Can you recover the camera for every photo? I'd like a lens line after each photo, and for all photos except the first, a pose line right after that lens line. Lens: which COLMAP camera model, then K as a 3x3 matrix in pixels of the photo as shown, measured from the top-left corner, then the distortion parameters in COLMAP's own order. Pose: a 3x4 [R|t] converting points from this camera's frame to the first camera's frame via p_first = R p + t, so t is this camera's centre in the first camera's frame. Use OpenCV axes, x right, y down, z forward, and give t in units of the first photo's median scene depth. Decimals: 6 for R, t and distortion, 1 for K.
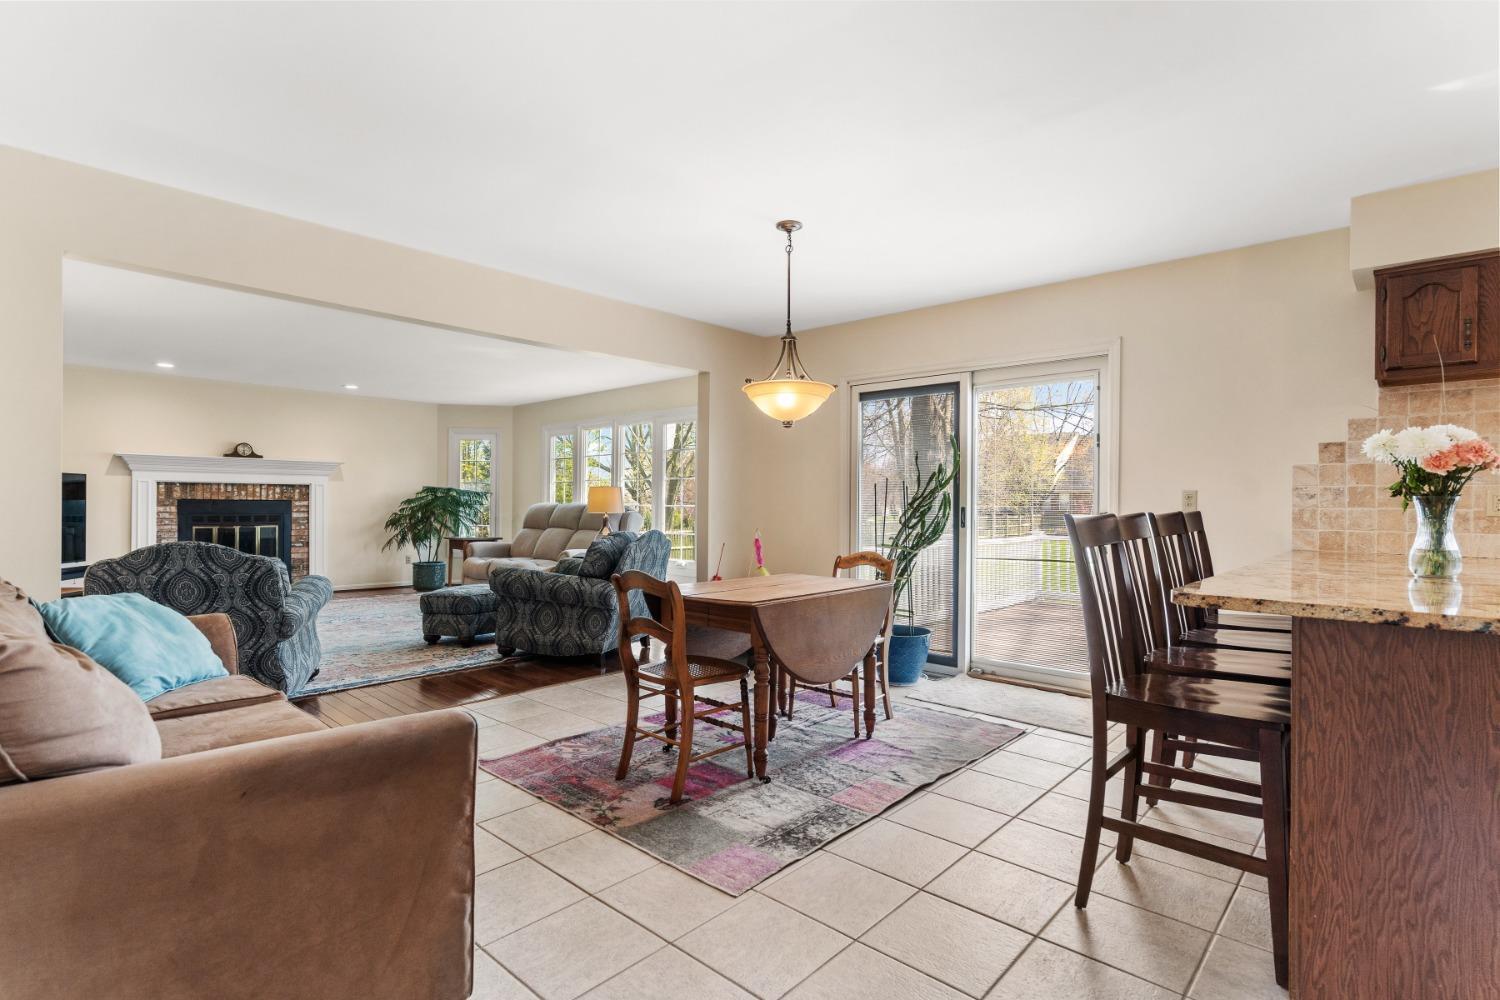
lens RADIAL K [[736.7, 0, 747.7], [0, 736.7, 502.9], [0, 0, 1]] dist [-0.000998, 0.001715]
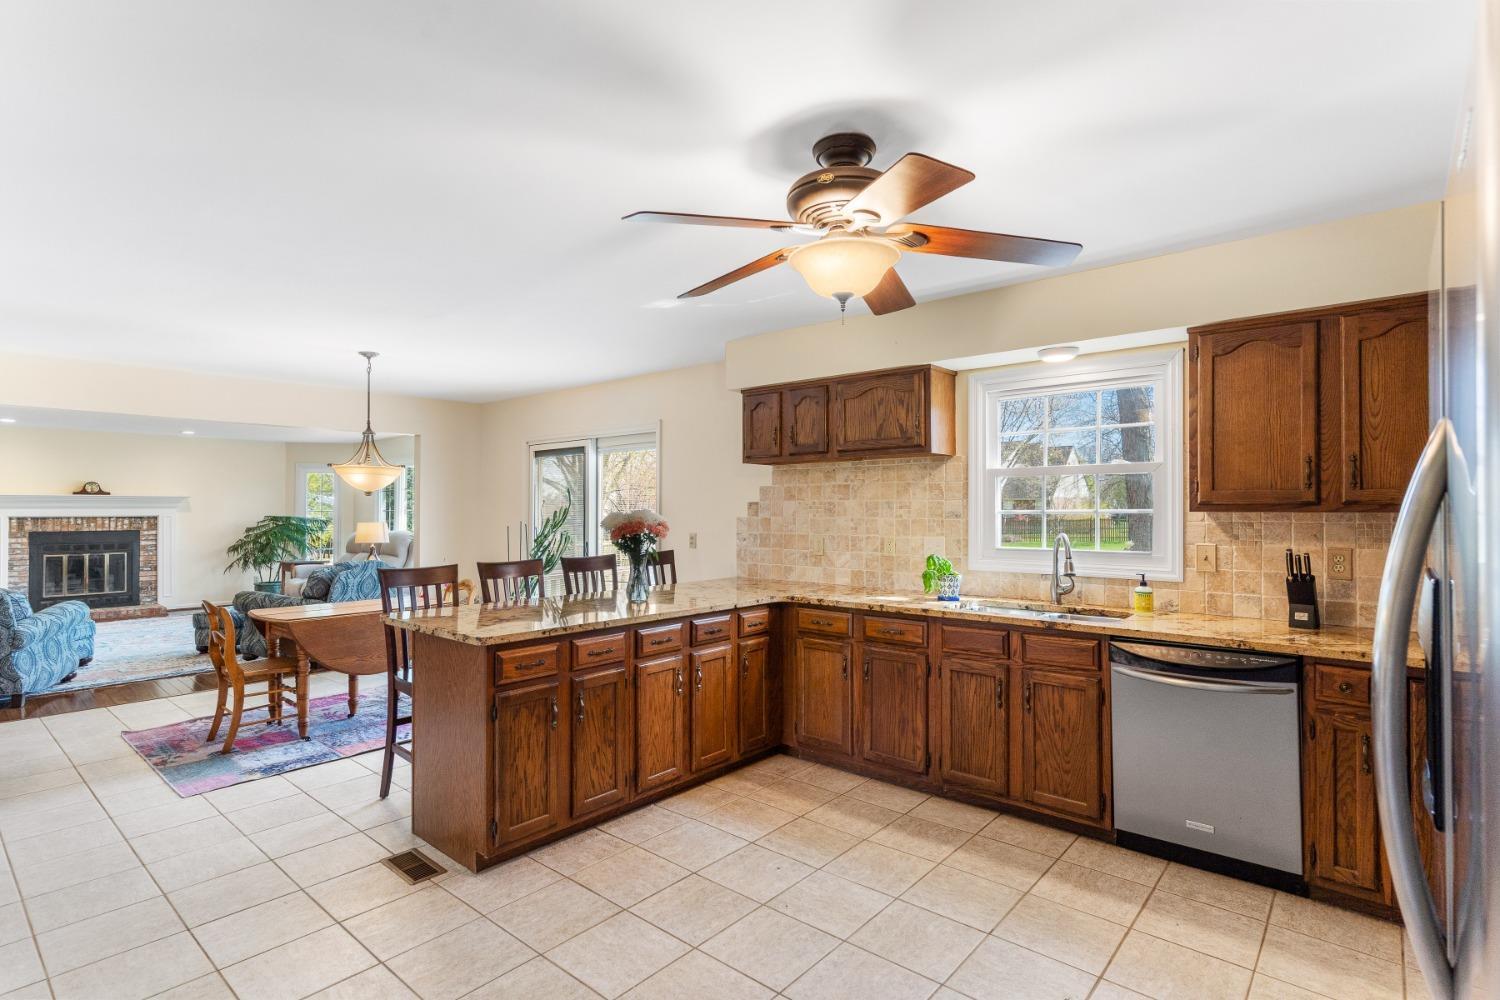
lens RADIAL K [[736.7, 0, 753.1], [0, 736.7, 499.3], [0, 0, 1]] dist [-0.000998, 0.001715]
pose [[0.999471, -0.008753, 0.031315, 0.331939], [0.009193, 0.999860, -0.013949, -0.029923], [-0.031188, 0.014229, 0.999412, -0.196722]]
